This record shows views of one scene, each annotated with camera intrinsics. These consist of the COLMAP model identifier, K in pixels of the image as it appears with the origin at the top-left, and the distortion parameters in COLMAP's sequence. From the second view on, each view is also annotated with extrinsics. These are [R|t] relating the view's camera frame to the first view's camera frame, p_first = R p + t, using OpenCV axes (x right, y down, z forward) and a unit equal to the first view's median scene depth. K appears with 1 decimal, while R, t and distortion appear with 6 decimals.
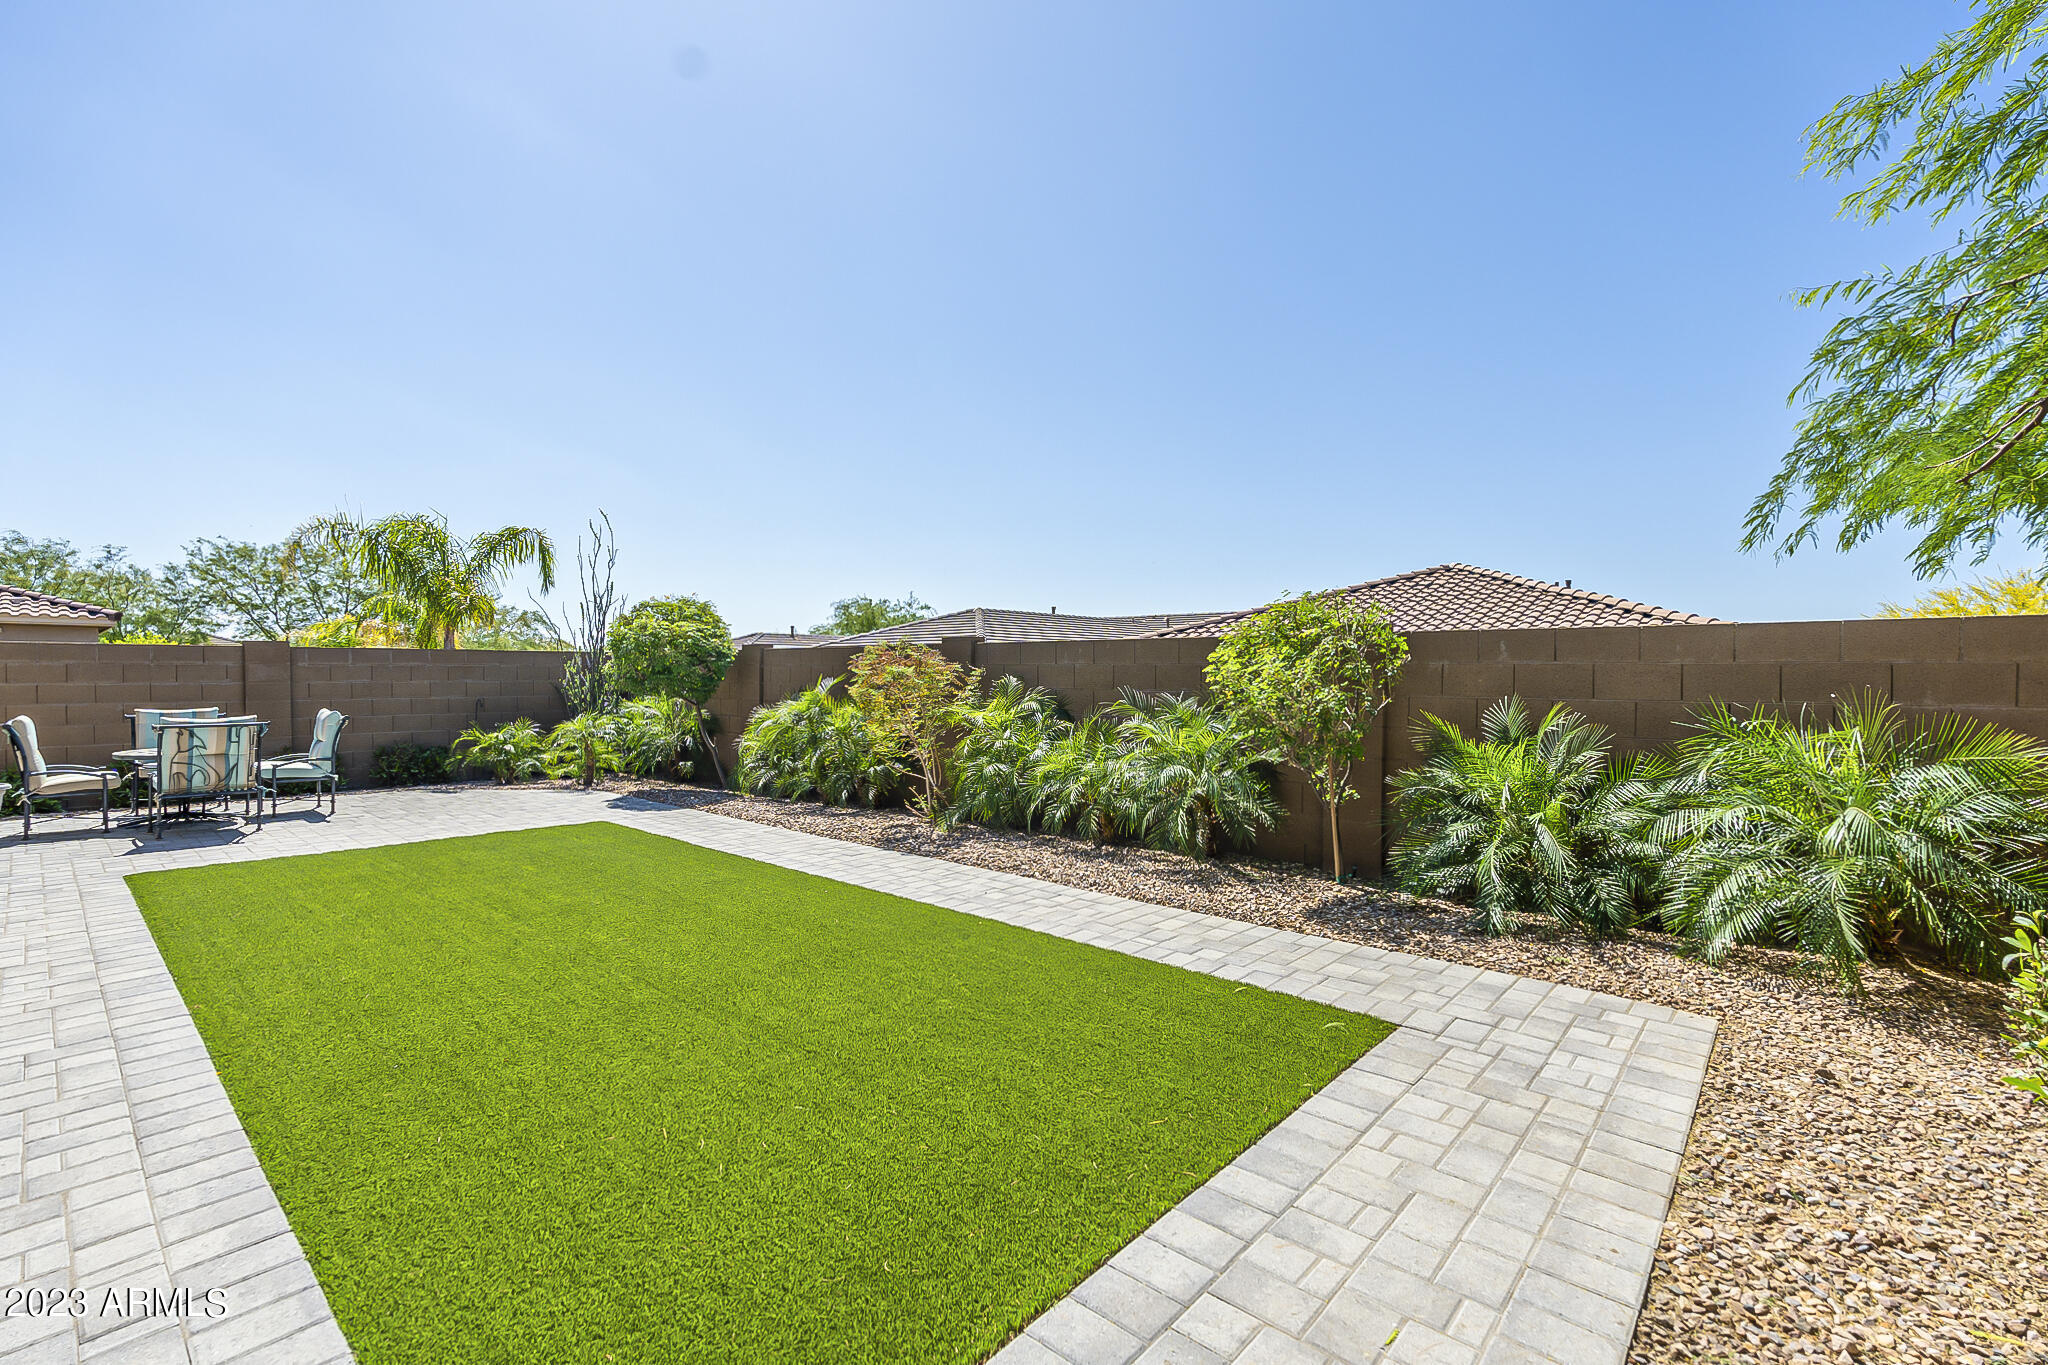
lens RADIAL K [[902.0, 0, 1015.7], [0, 902.0, 675.5], [0, 0, 1]] dist [-0.002833, -0.000223]
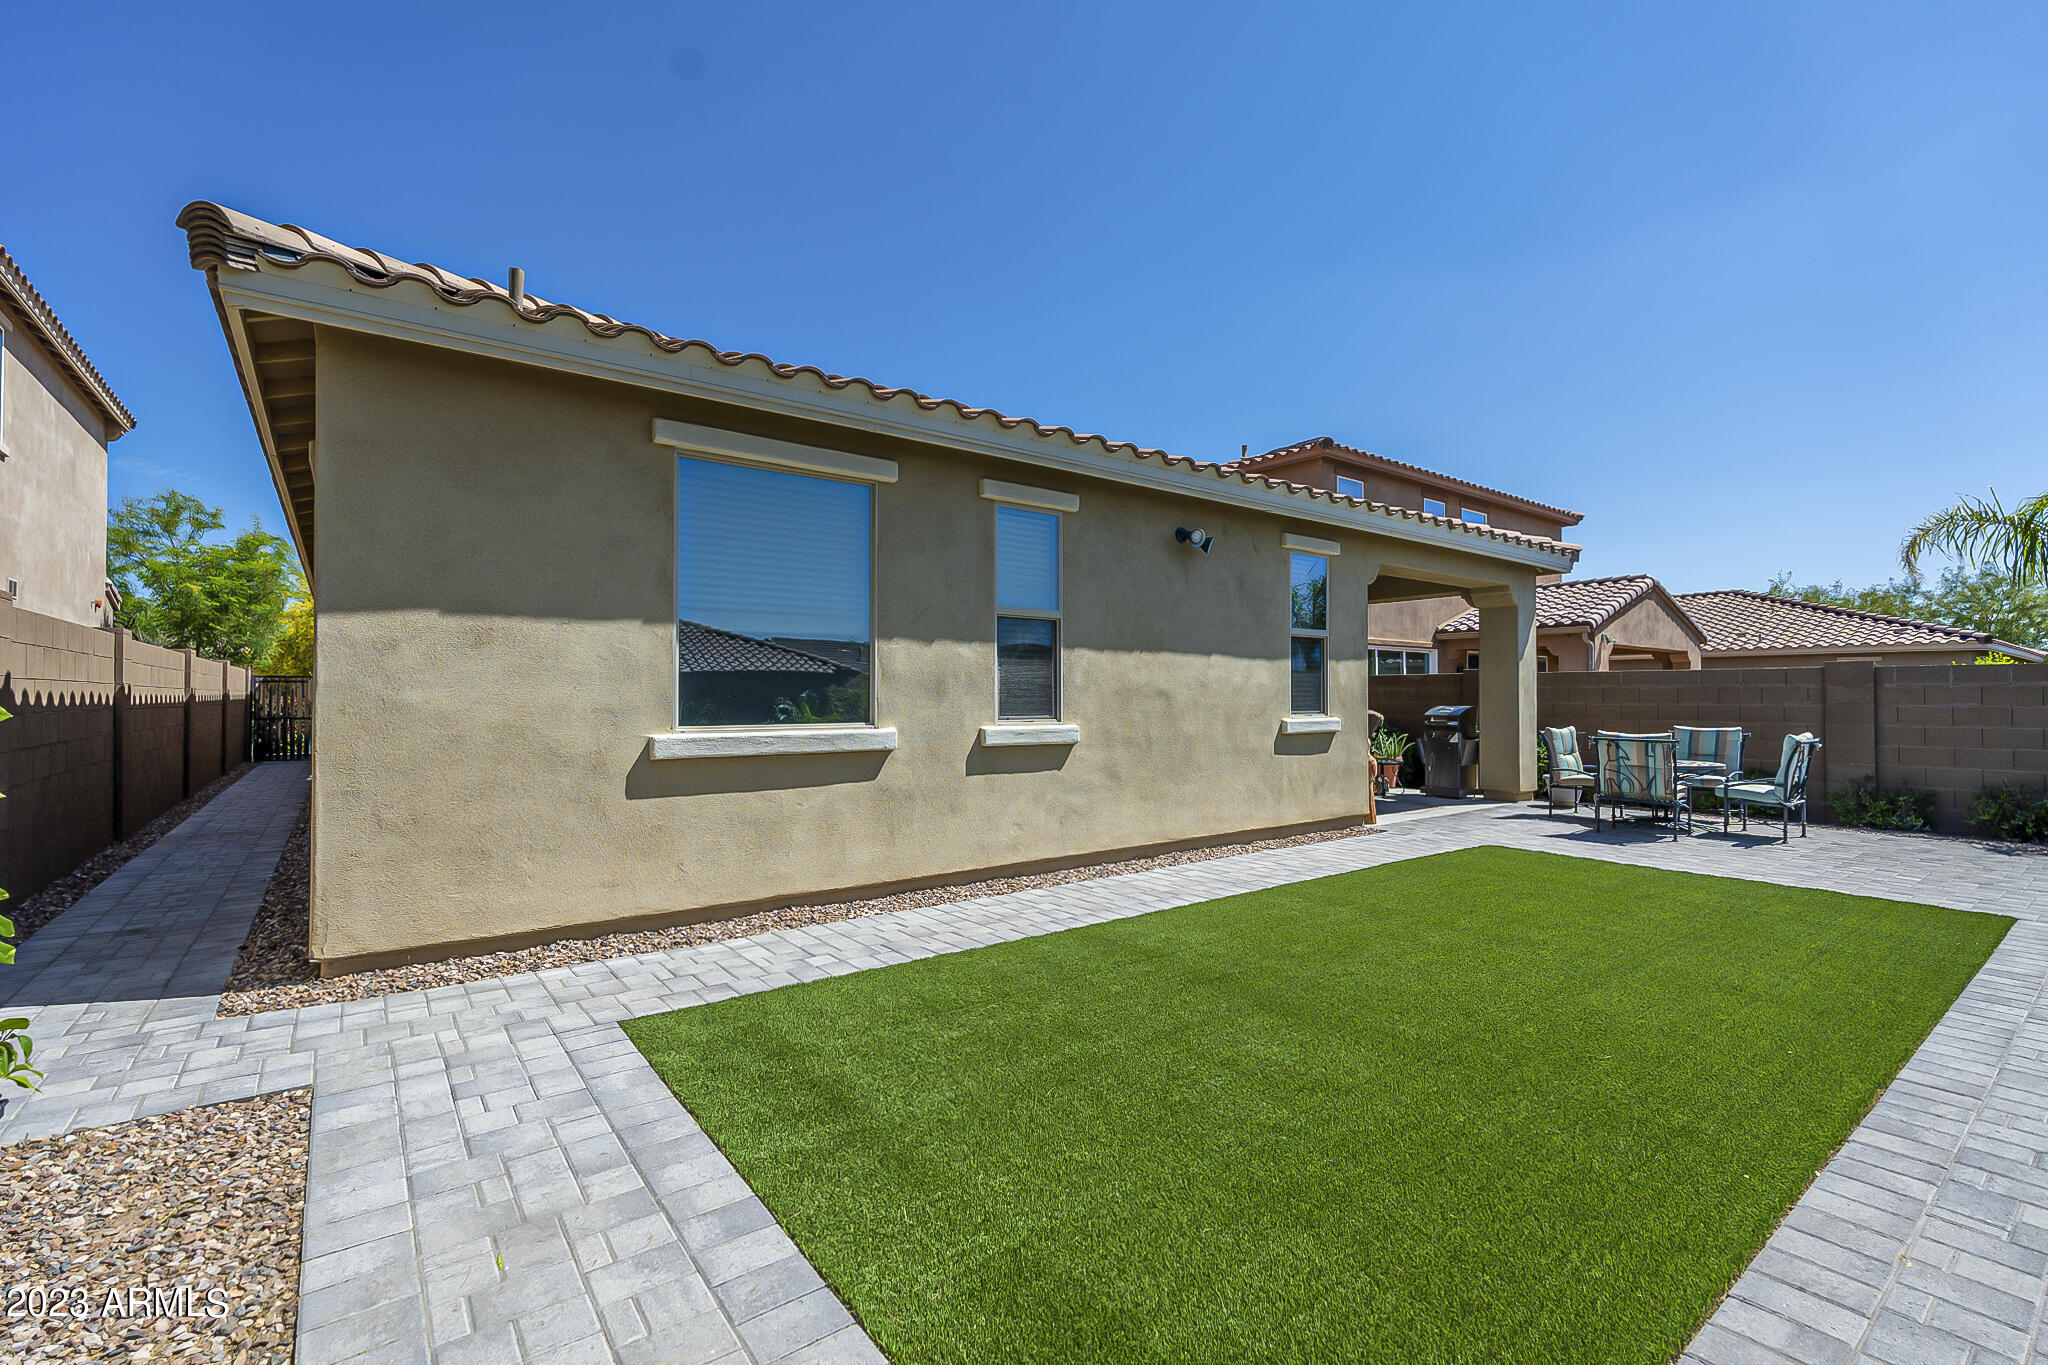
lens RADIAL K [[902.0, 0, 1033.1], [0, 902.0, 688.0], [0, 0, 1]] dist [-0.002833, -0.000223]
pose [[-0.183741, -0.011389, -0.982909, 0.319695], [-0.005351, 0.999930, -0.010586, 0.005725], [0.982960, 0.003314, -0.183789, 0.421591]]
